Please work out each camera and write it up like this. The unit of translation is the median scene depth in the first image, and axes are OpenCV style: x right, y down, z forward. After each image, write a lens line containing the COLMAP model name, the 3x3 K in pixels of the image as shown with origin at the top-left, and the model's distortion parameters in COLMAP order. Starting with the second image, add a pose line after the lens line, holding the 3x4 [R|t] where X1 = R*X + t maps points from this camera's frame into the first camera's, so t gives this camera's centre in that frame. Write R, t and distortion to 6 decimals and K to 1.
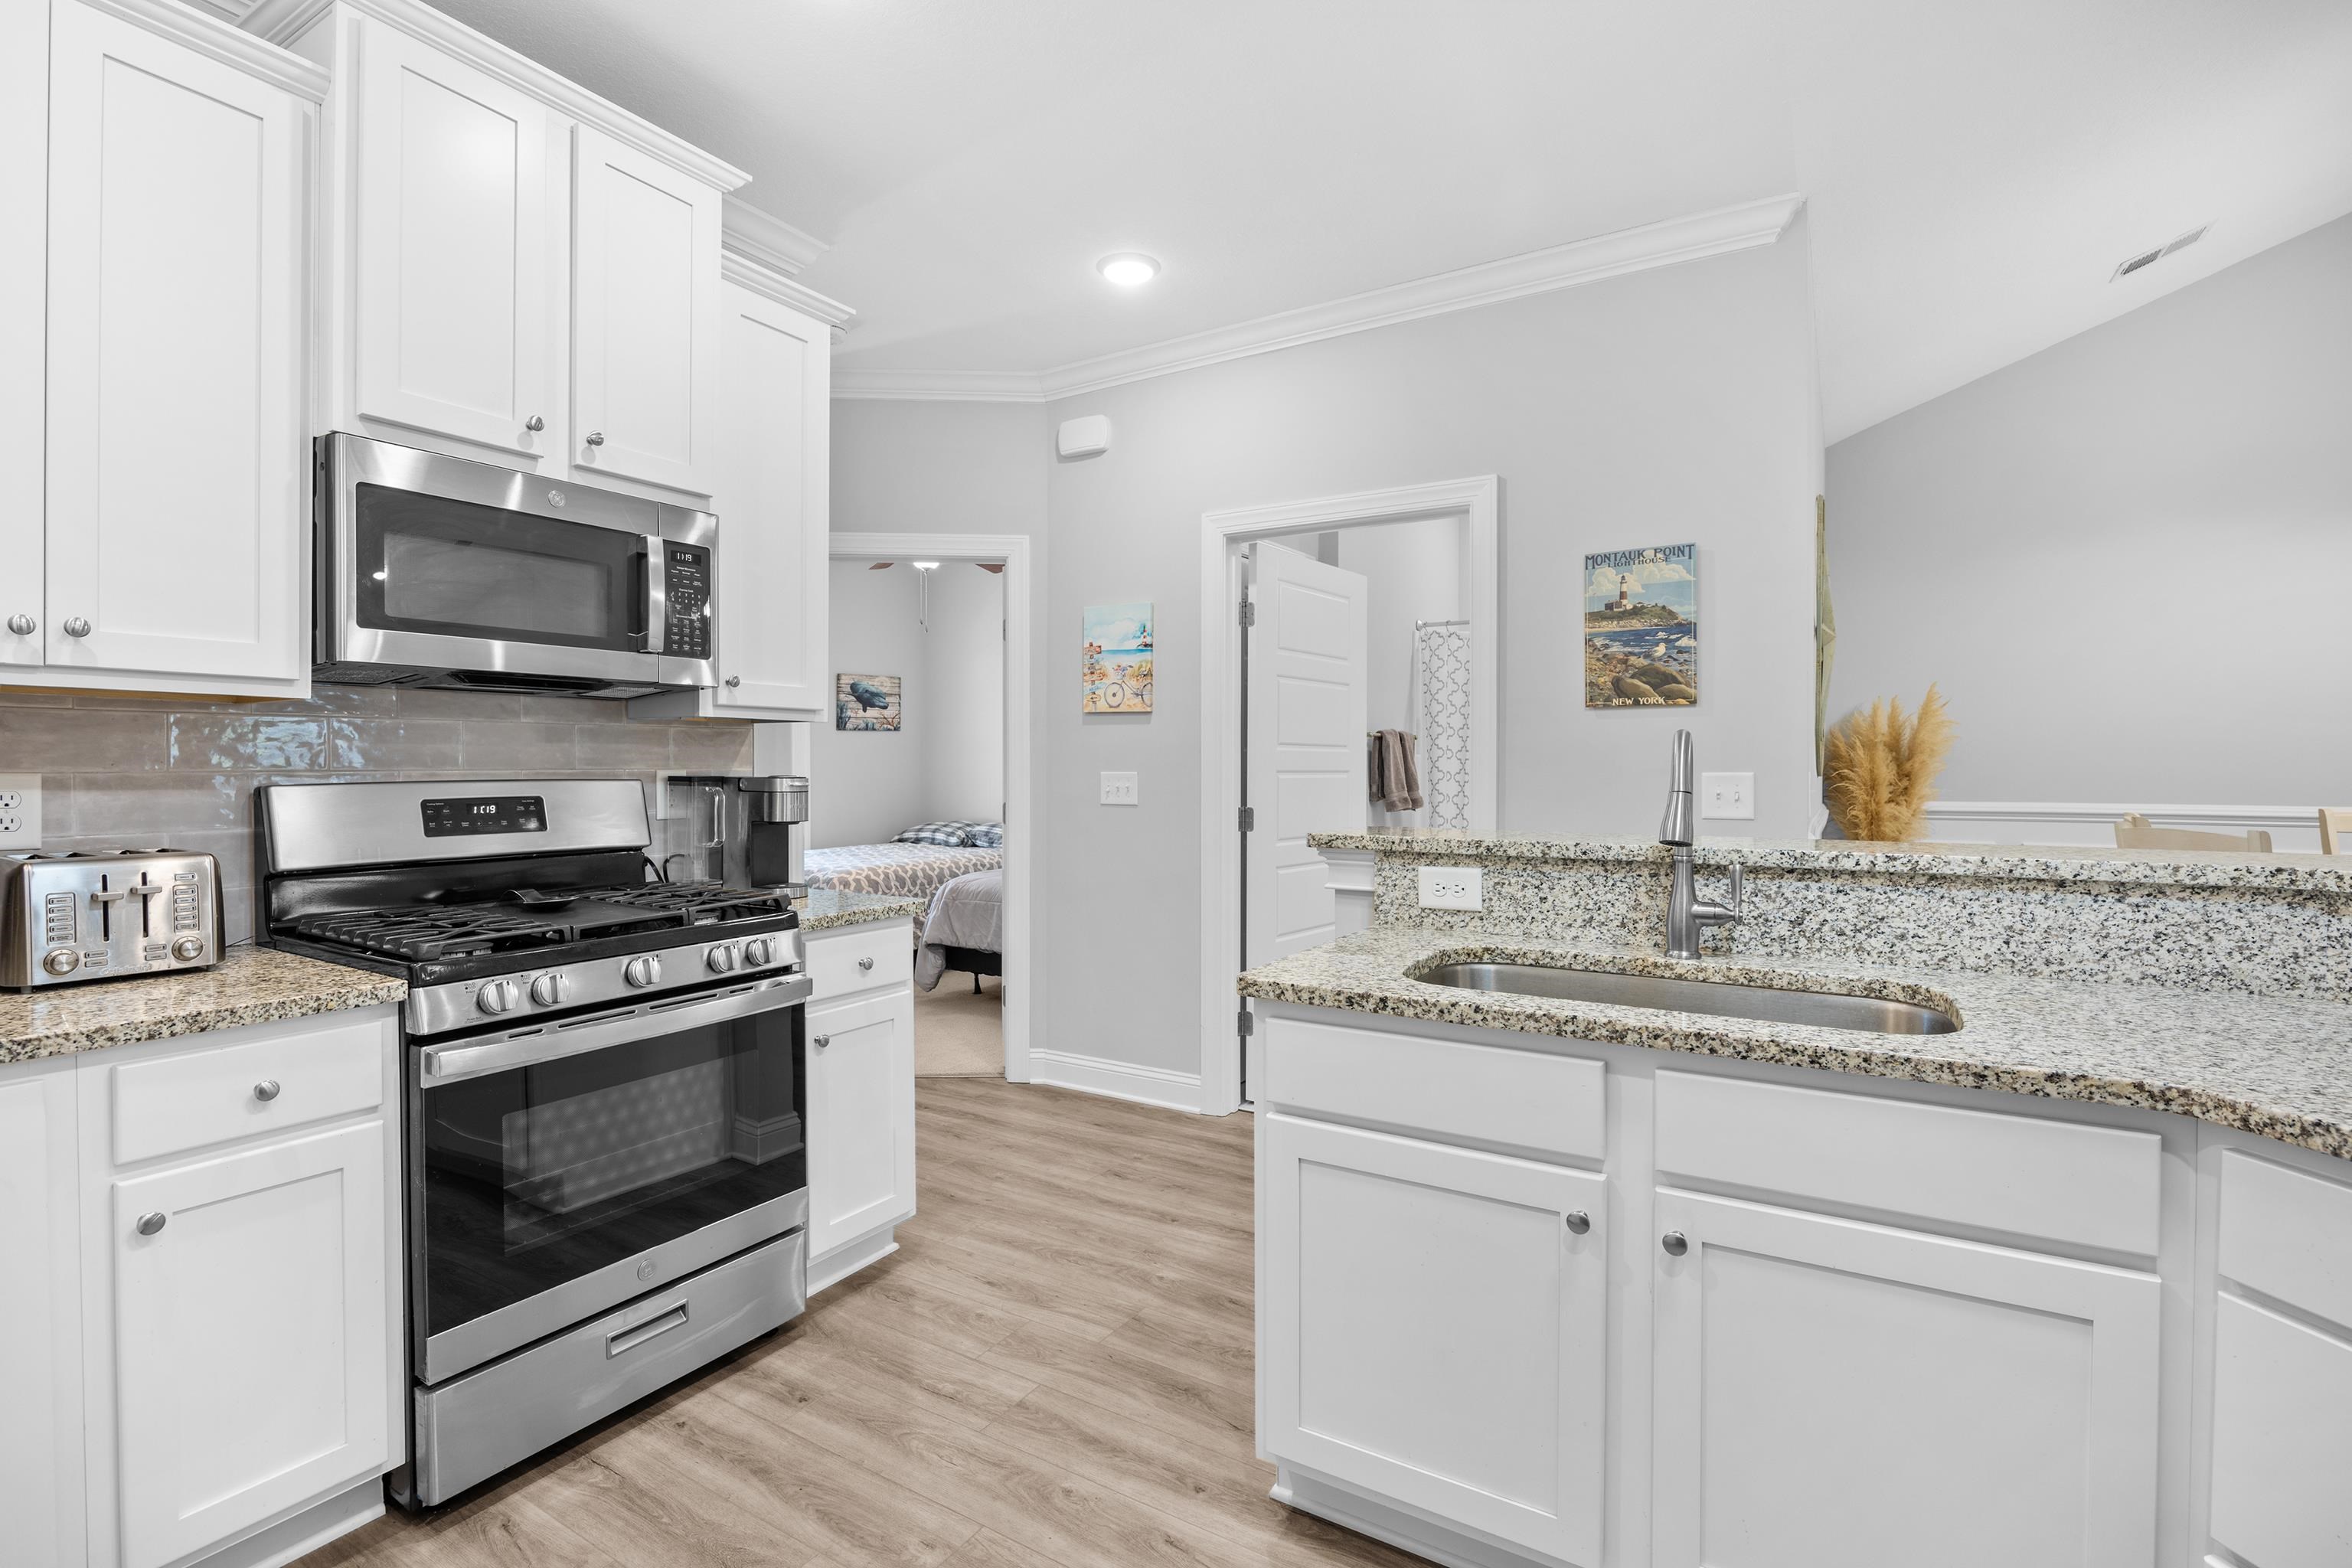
lens RADIAL K [[1092.2, 0, 1191.2], [0, 1092.2, 771.9], [0, 0, 1]] dist [-0.015061, 0.001707]
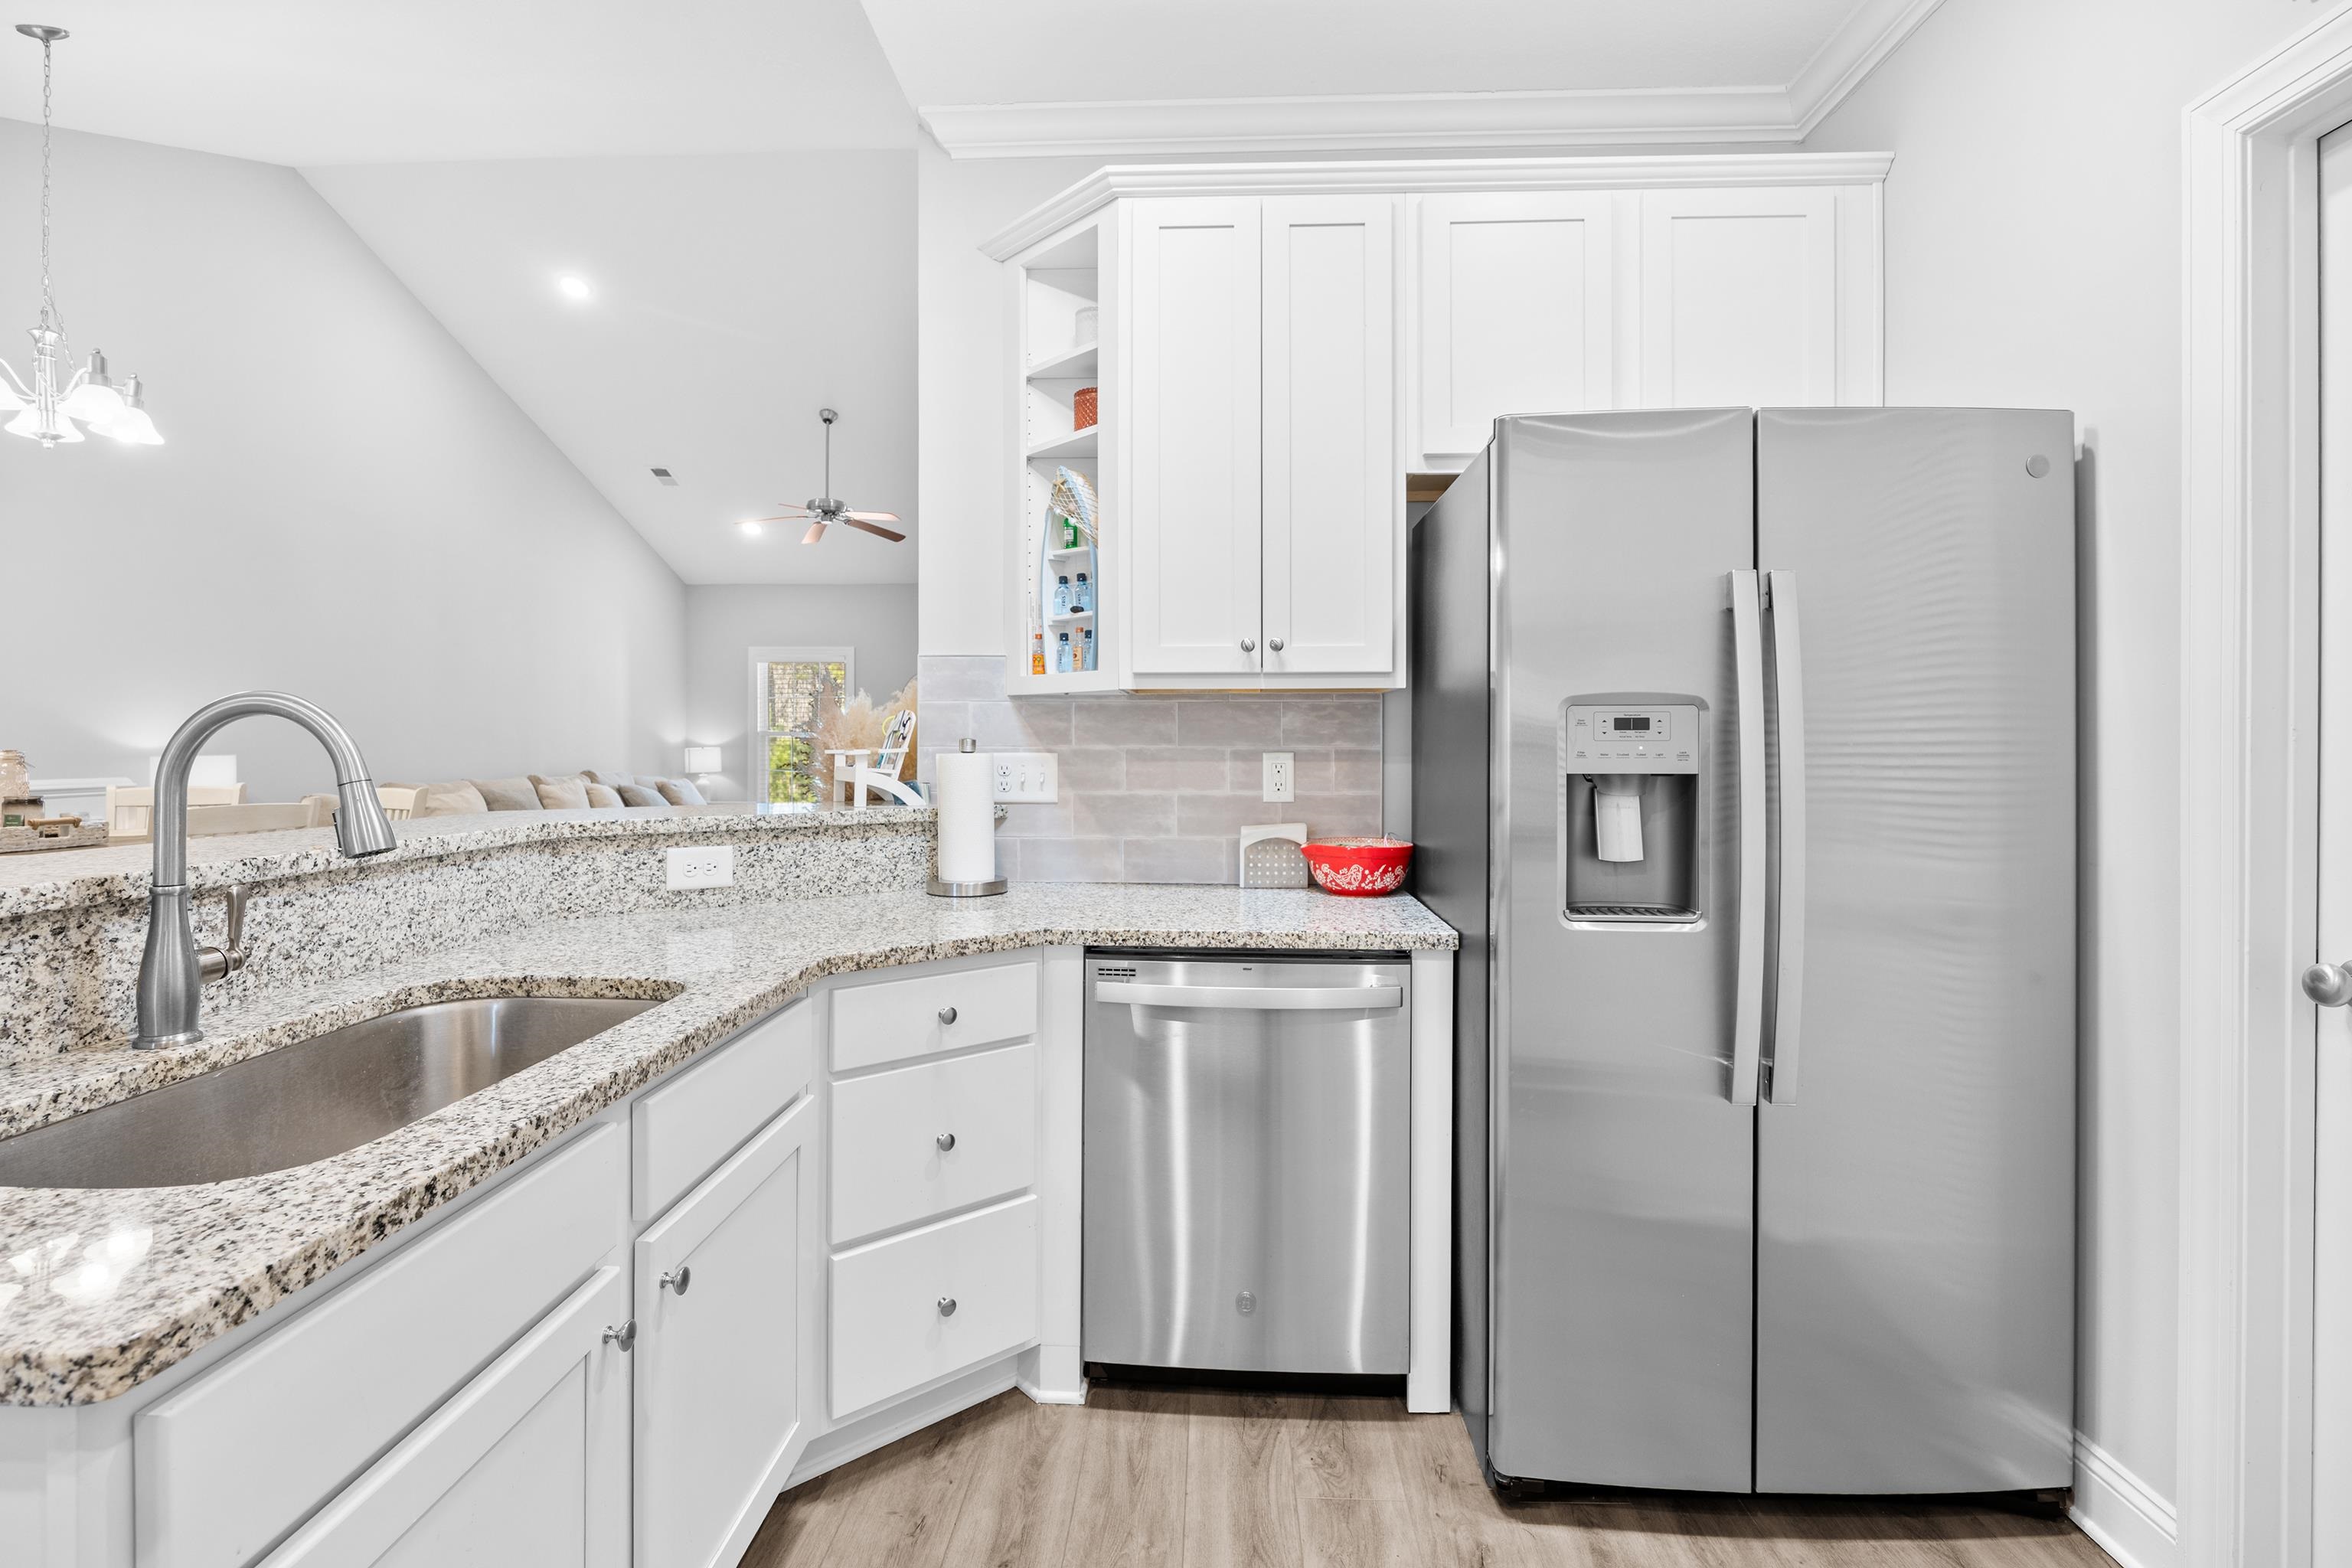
lens RADIAL K [[1092.2, 0, 1172.7], [0, 1092.2, 747.9], [0, 0, 1]] dist [-0.015061, 0.001707]
pose [[-0.490080, -0.003497, 0.871670, -0.293004], [0.003785, 0.999974, 0.006140, -0.003650], [-0.871669, 0.006308, -0.490054, 0.602716]]
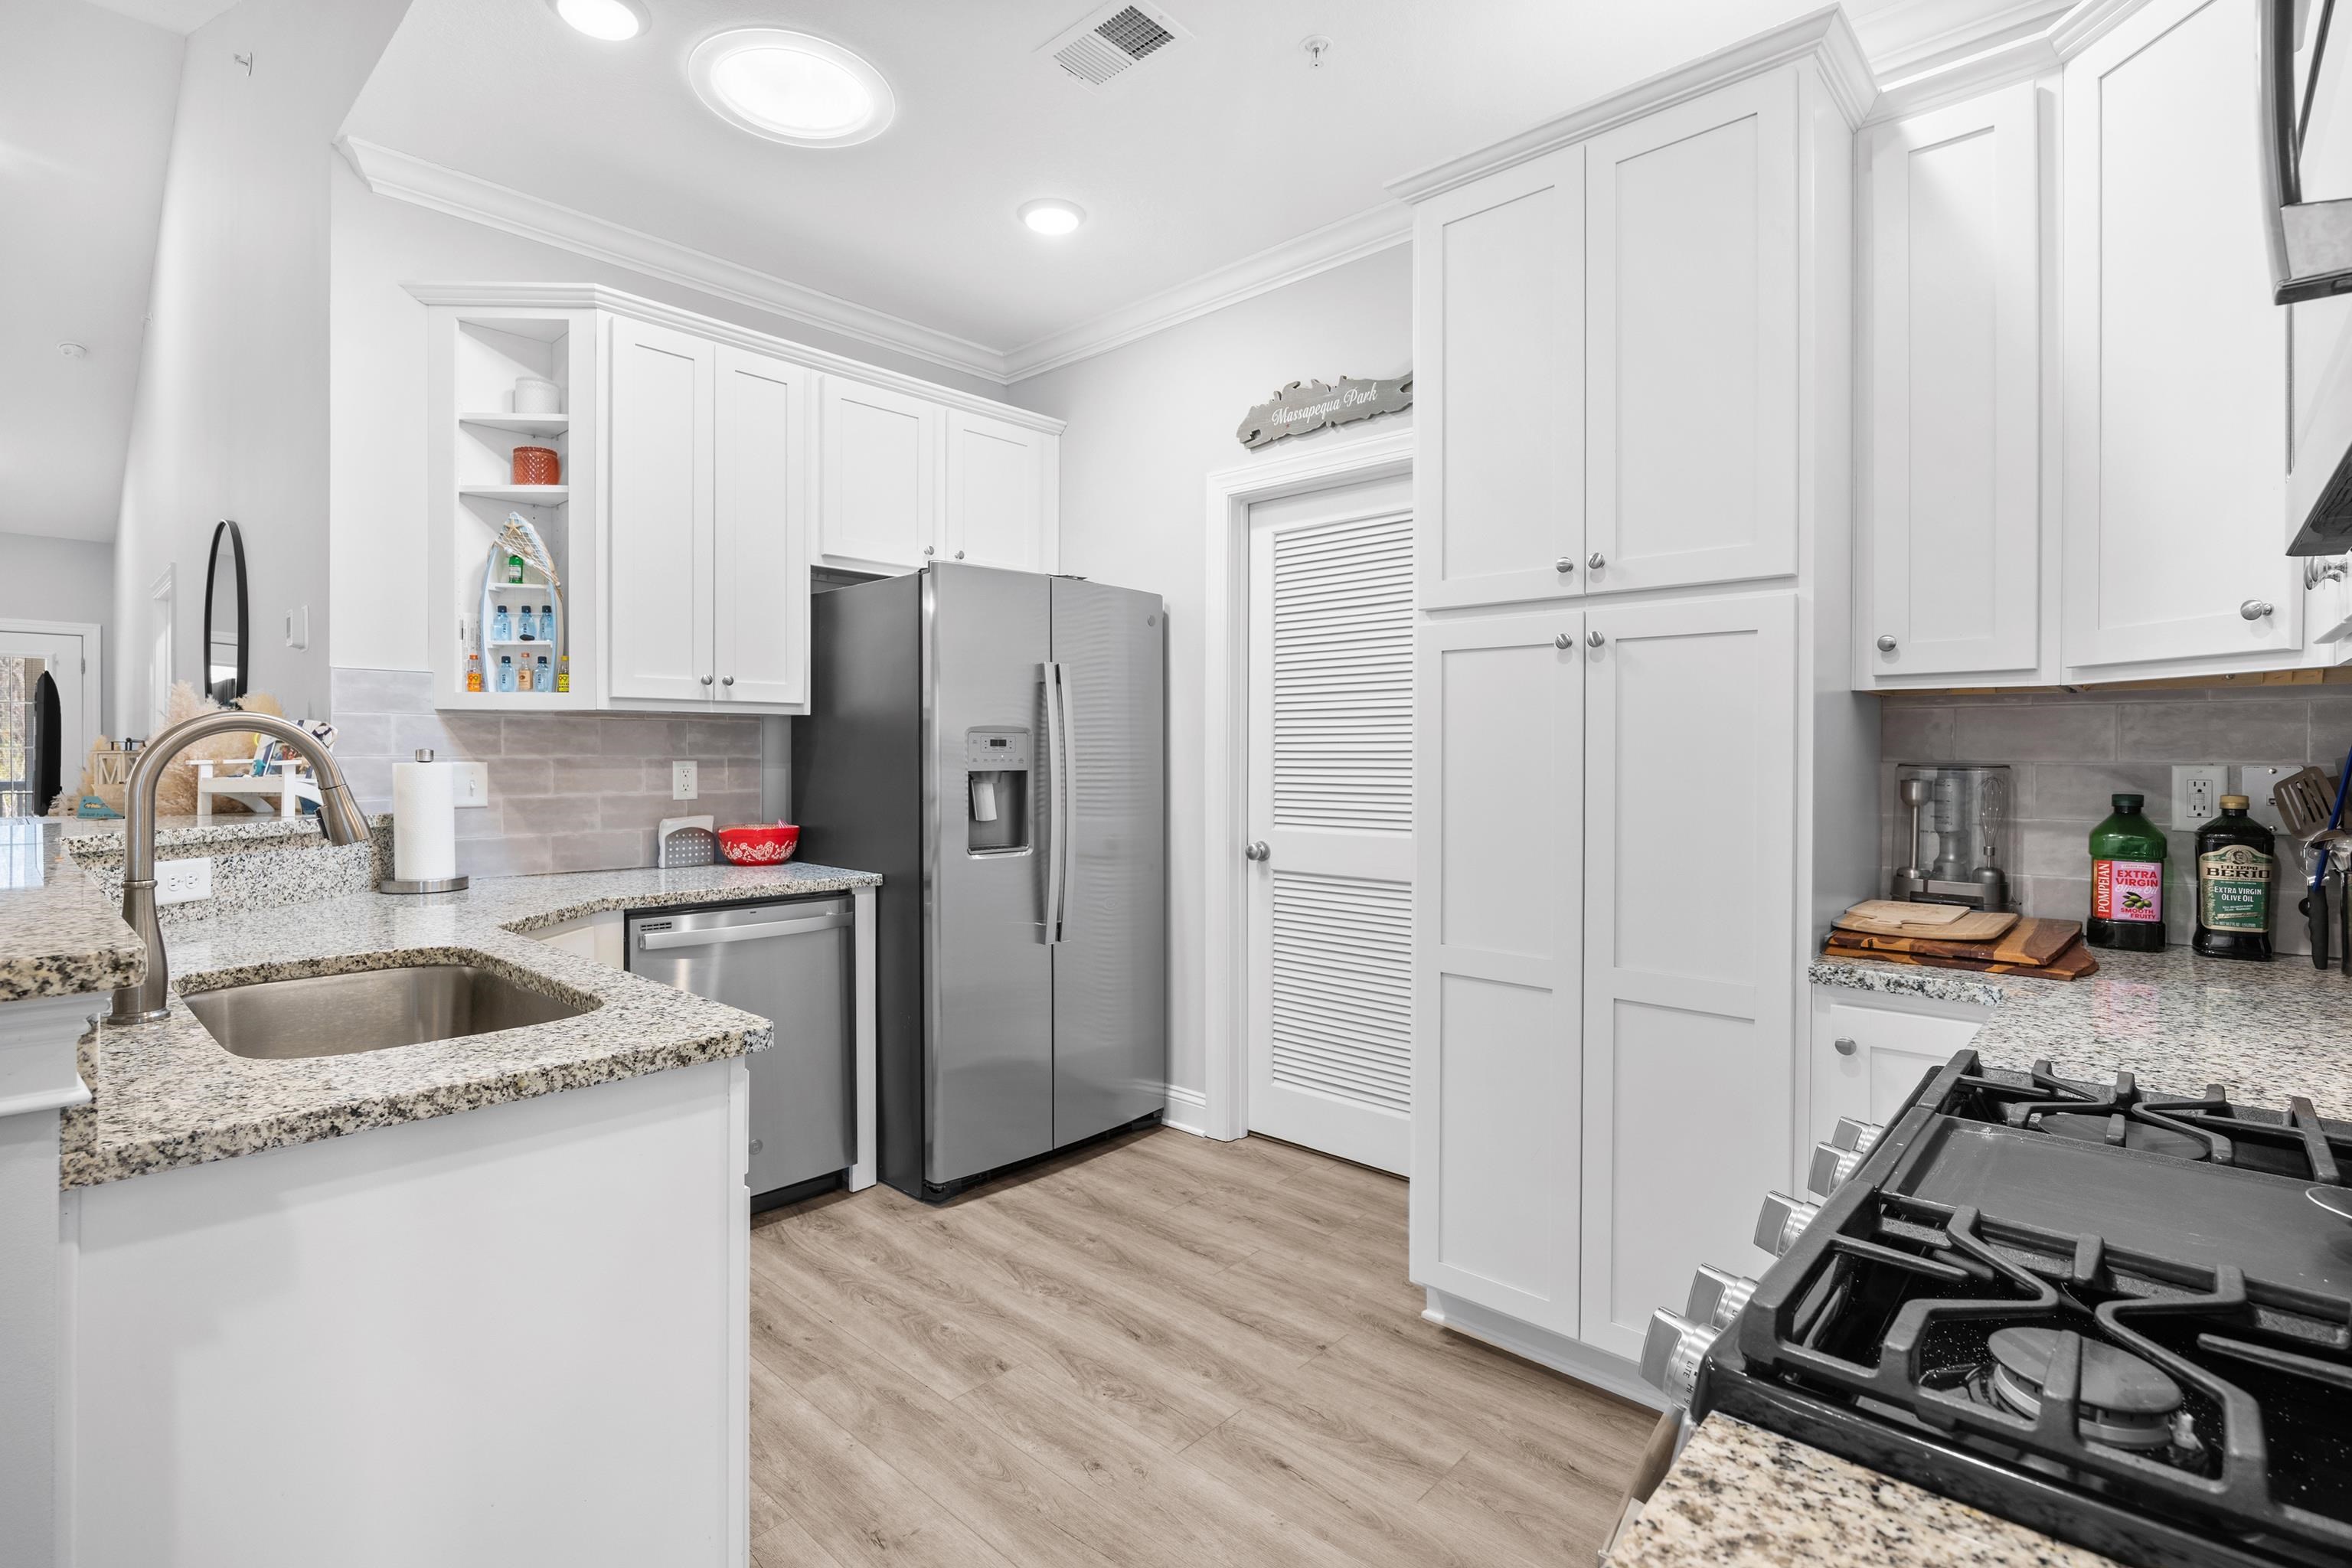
lens RADIAL K [[1092.2, 0, 1174.5], [0, 1092.2, 760.7], [0, 0, 1]] dist [-0.015061, 0.001707]
pose [[-0.981304, -0.002696, 0.192443, -0.271470], [-0.000299, 0.999922, 0.012486, -0.008969], [-0.192462, 0.012195, -0.981229, 1.188313]]
